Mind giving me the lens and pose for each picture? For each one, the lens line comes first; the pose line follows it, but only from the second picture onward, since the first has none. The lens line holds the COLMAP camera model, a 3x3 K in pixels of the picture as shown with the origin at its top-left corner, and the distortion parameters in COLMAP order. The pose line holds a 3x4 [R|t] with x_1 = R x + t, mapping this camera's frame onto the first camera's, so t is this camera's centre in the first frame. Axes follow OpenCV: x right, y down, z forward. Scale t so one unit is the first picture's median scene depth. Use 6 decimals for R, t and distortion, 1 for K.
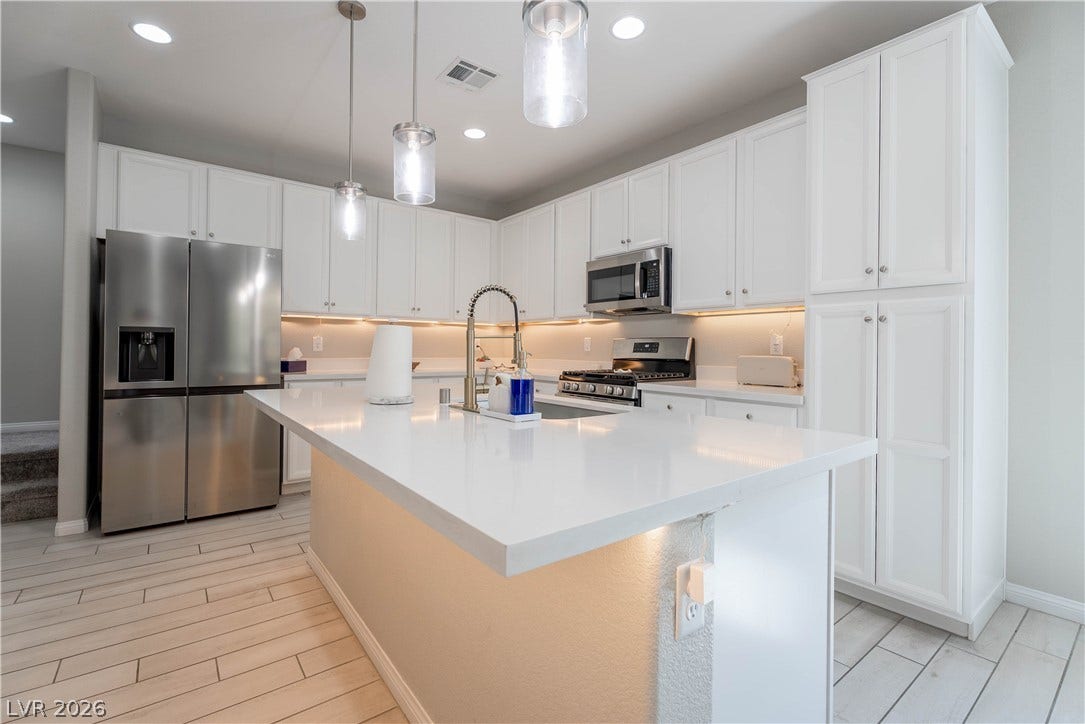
lens RADIAL K [[484.5, 0, 547.3], [0, 484.5, 356.8], [0, 0, 1]] dist [-0.010380, -0.001813]
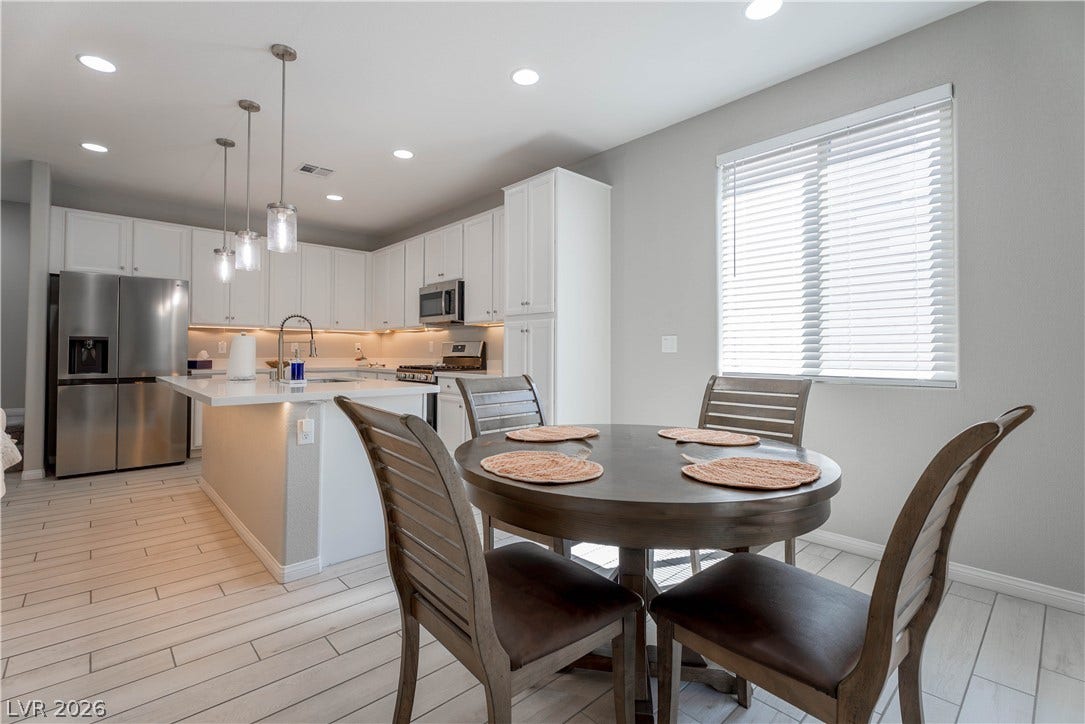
lens RADIAL K [[484.5, 0, 536.6], [0, 484.5, 353.9], [0, 0, 1]] dist [-0.010380, -0.001813]
pose [[0.996502, -0.008017, 0.083186, 0.353662], [0.009137, 0.999873, -0.013089, 0.020235], [-0.083071, 0.013803, 0.996448, -0.497507]]
